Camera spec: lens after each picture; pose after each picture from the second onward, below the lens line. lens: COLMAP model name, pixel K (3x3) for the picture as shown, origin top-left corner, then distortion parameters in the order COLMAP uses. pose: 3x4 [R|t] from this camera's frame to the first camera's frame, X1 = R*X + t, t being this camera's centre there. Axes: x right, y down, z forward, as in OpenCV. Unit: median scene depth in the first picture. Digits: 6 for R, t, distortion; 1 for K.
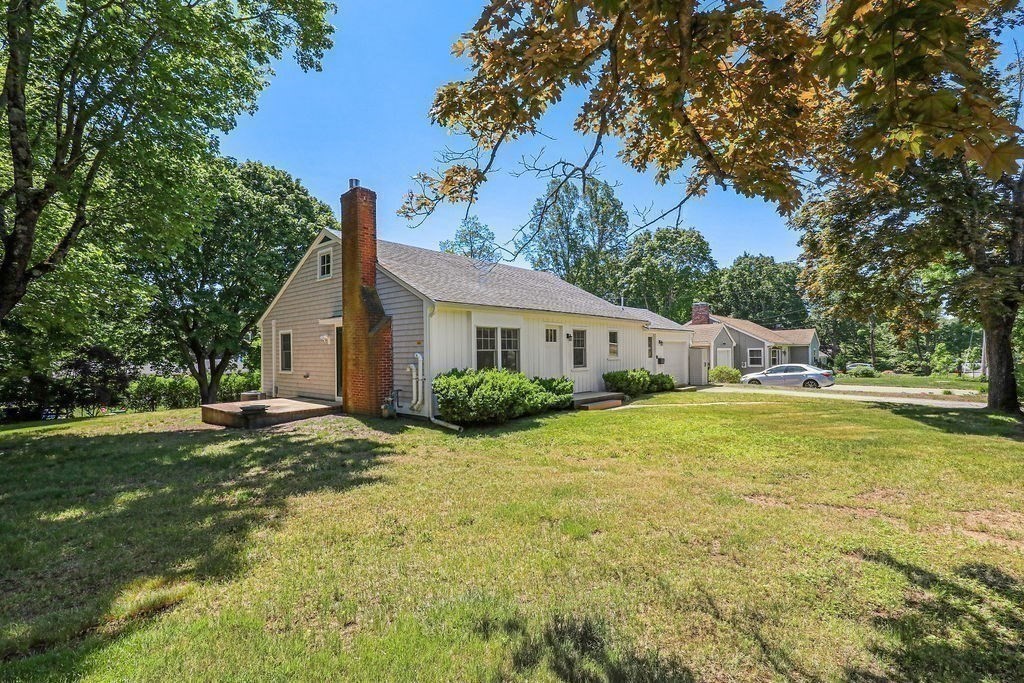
lens RADIAL K [[464.6, 0, 512.0], [0, 464.6, 341.5], [0, 0, 1]] dist [-0.000014, -0.000003]
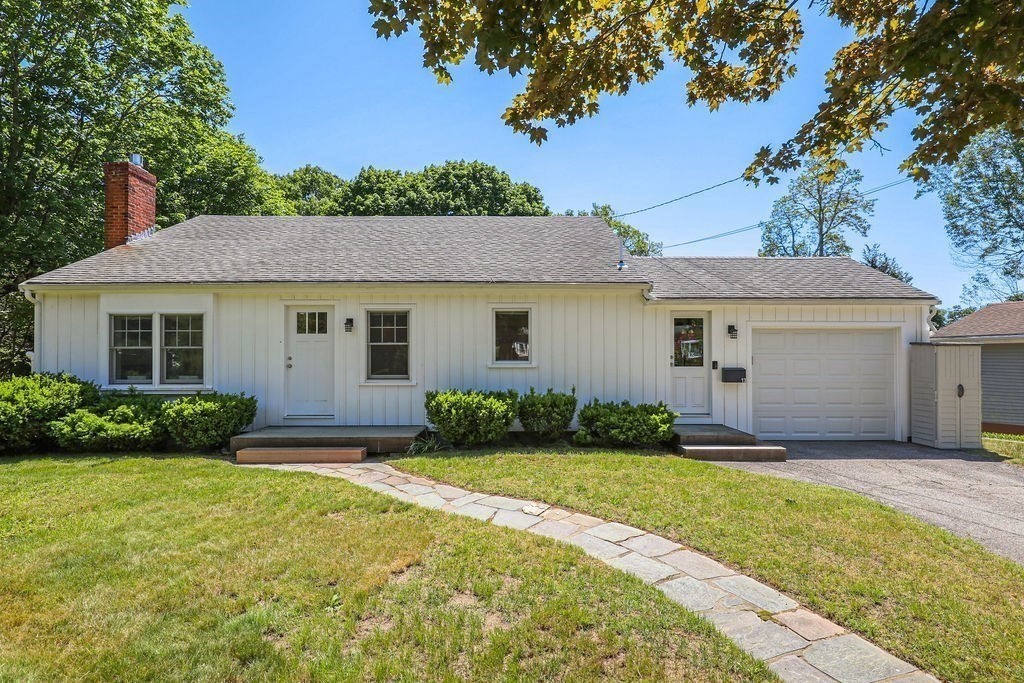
lens RADIAL K [[513.5, 0, 512.0], [0, 513.5, 341.5], [0, 0, 1]] dist [0.002061, 0.000536]
pose [[0.674738, 0.001905, -0.738055, 0.722073], [0.009933, 0.999883, 0.011662, 0.005607], [0.737990, -0.015200, 0.674640, 0.737285]]
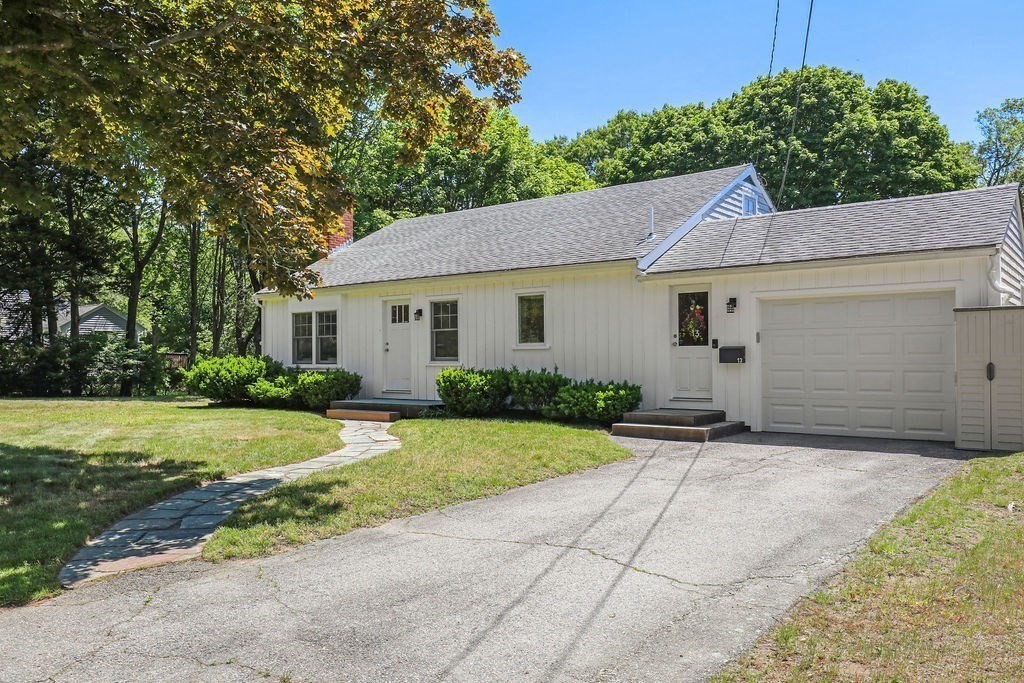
lens RADIAL K [[792.8, 0, 512.0], [0, 792.8, 341.5], [0, 0, 1]] dist [-0.012612, -0.004177]
pose [[0.068205, 0.000655, -0.997671, 1.278577], [0.038083, 0.999269, 0.003259, 0.031024], [0.996944, -0.038216, 0.068130, 1.069638]]
